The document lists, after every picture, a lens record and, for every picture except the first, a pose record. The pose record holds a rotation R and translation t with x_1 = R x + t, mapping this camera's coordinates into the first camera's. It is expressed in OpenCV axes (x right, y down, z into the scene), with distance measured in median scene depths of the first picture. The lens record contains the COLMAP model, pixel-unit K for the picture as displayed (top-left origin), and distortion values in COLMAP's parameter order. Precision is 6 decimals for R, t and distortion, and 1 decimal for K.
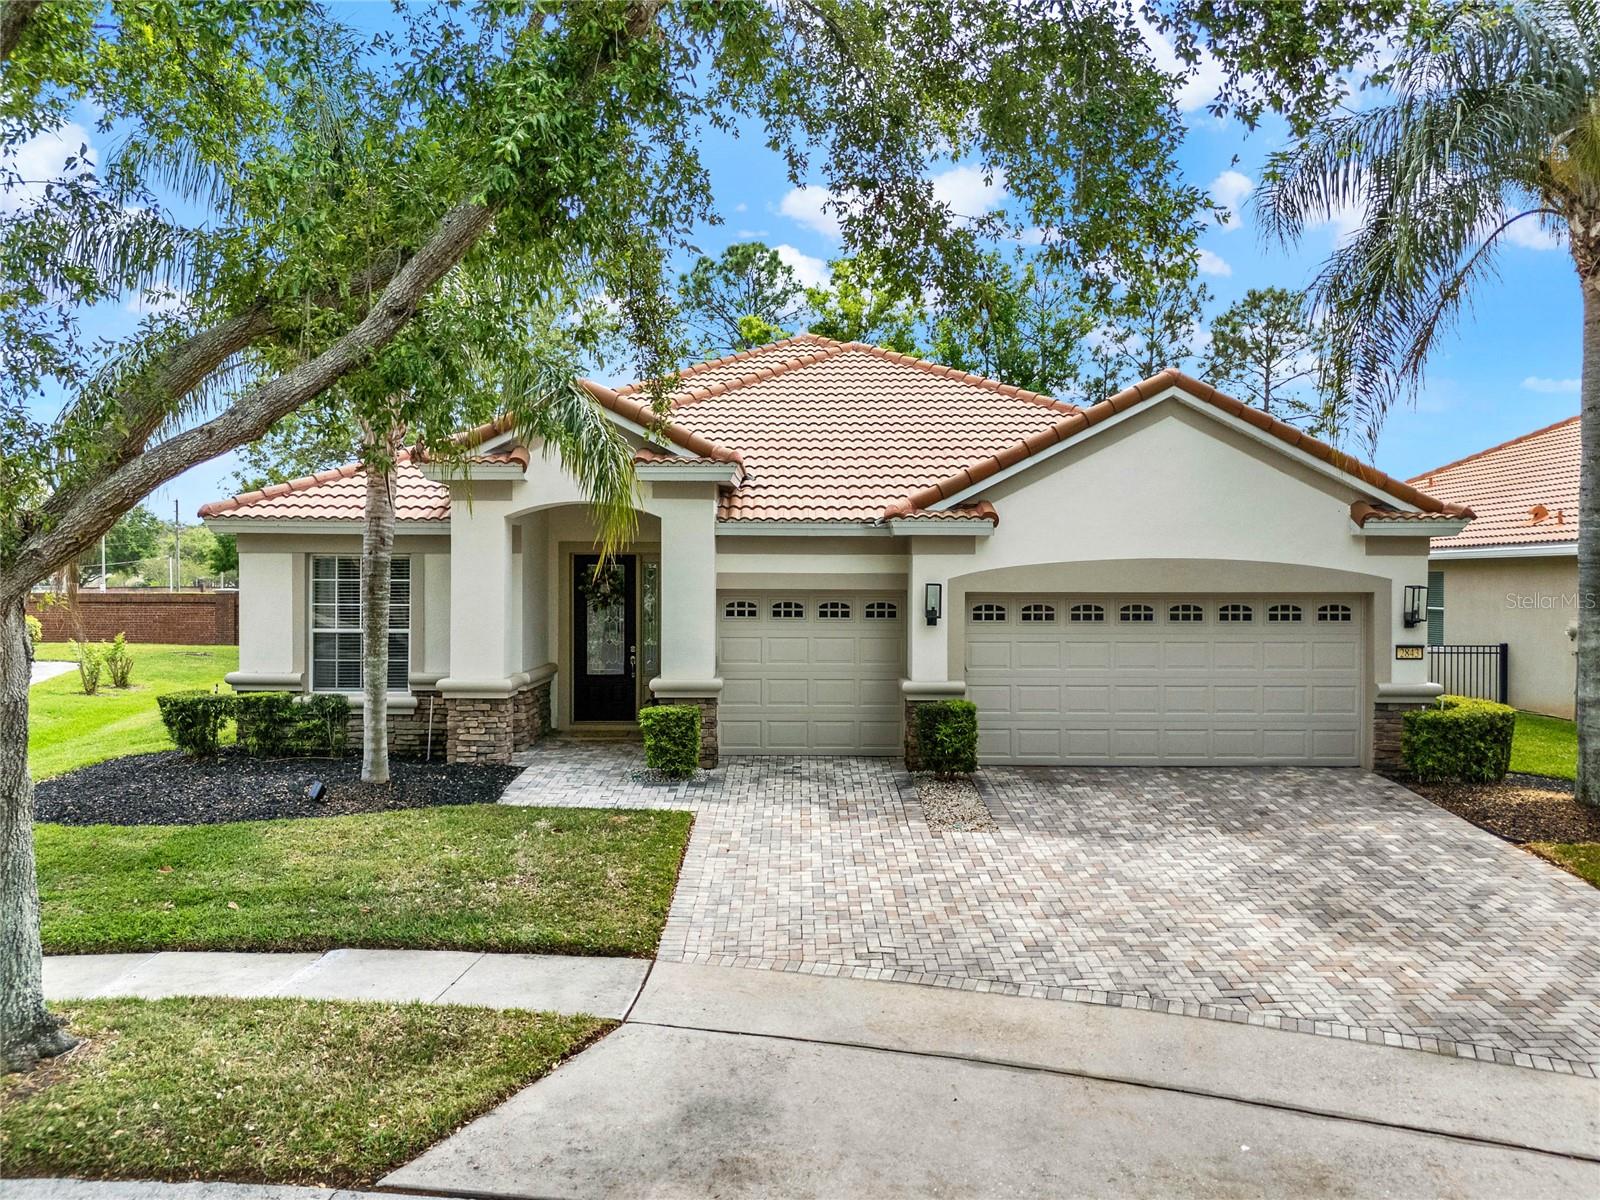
lens RADIAL K [[1267.6, 0, 798.5], [0, 1267.6, 596.5], [0, 0, 1]] dist [0.026607, -0.010277]
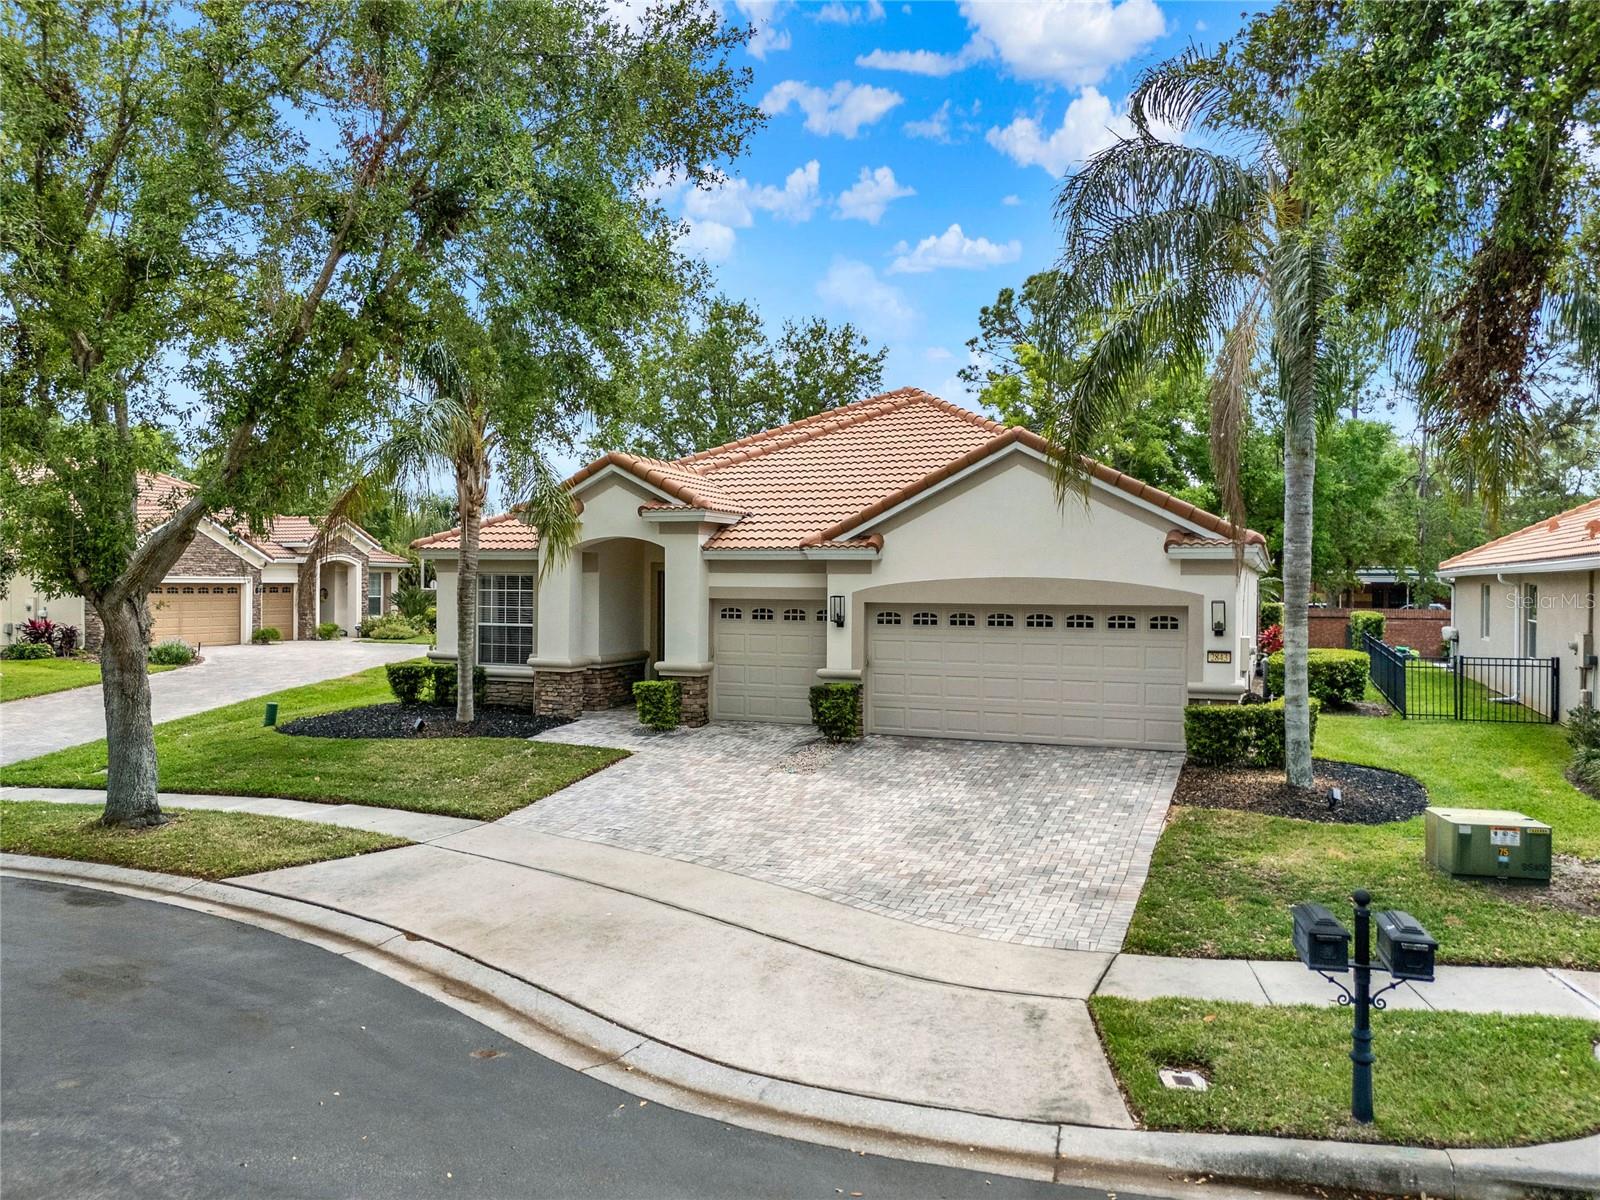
lens RADIAL K [[1267.6, 0, 804.8], [0, 1267.6, 594.0], [0, 0, 1]] dist [0.026607, -0.010277]
pose [[0.926343, 0.007199, -0.376611, 0.566299], [-0.009545, 0.999945, -0.004363, -0.005762], [0.376559, 0.007636, 0.926361, -0.246268]]
